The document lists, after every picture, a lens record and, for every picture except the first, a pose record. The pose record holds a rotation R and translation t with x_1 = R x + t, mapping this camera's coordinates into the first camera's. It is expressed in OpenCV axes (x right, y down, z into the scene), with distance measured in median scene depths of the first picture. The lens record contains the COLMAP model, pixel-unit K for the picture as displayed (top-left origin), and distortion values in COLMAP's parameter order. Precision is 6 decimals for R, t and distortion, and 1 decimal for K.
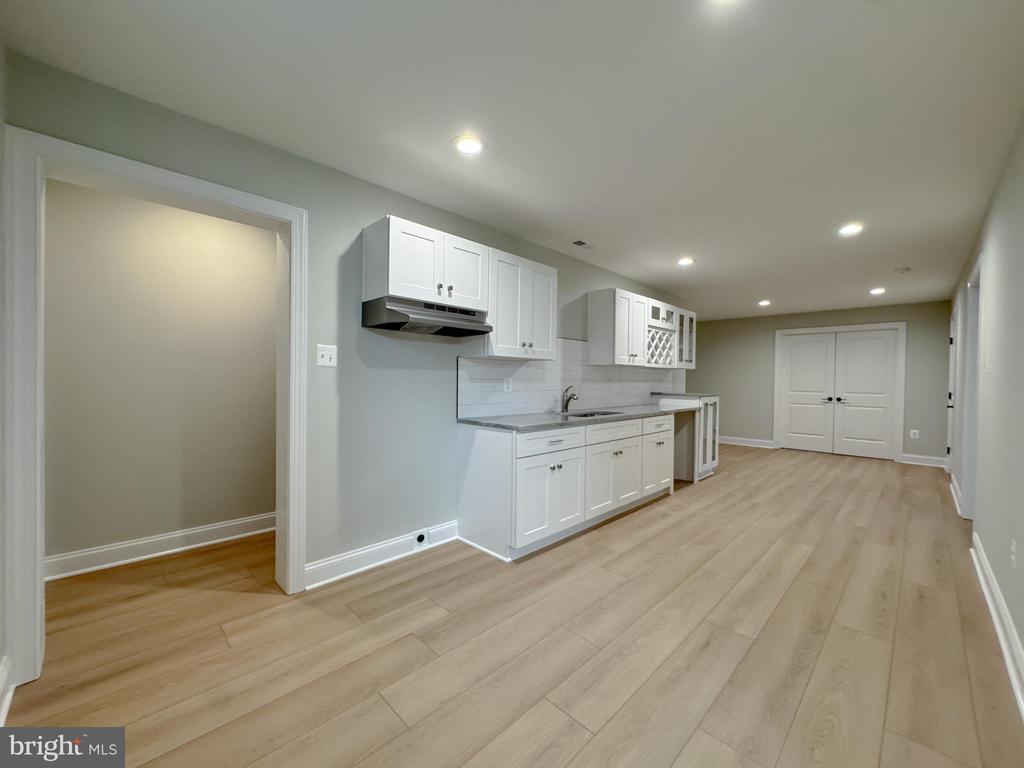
lens RADIAL K [[408.3, 0, 509.9], [0, 408.3, 383.3], [0, 0, 1]] dist [-0.002361, -0.001373]
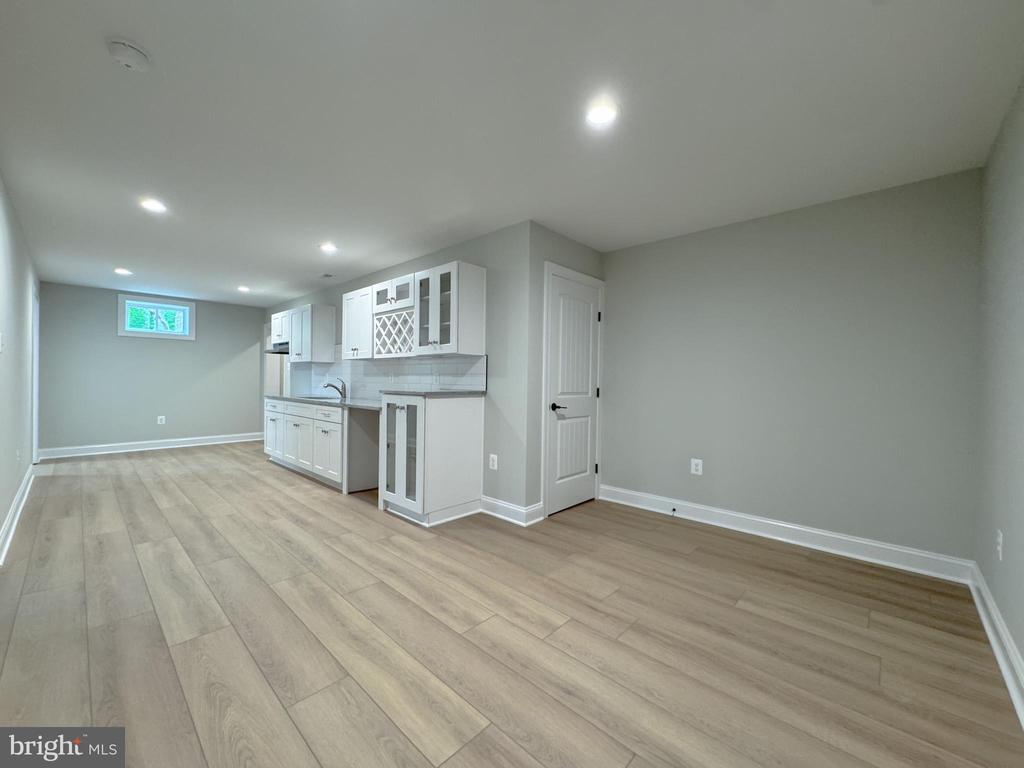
lens RADIAL K [[408.3, 0, 511.1], [0, 408.3, 383.8], [0, 0, 1]] dist [-0.002361, -0.001373]
pose [[0.039587, -0.003211, -0.999211, 1.412023], [-0.025182, 0.999674, -0.004210, 0.014960], [0.998899, 0.025328, 0.039494, 1.406096]]
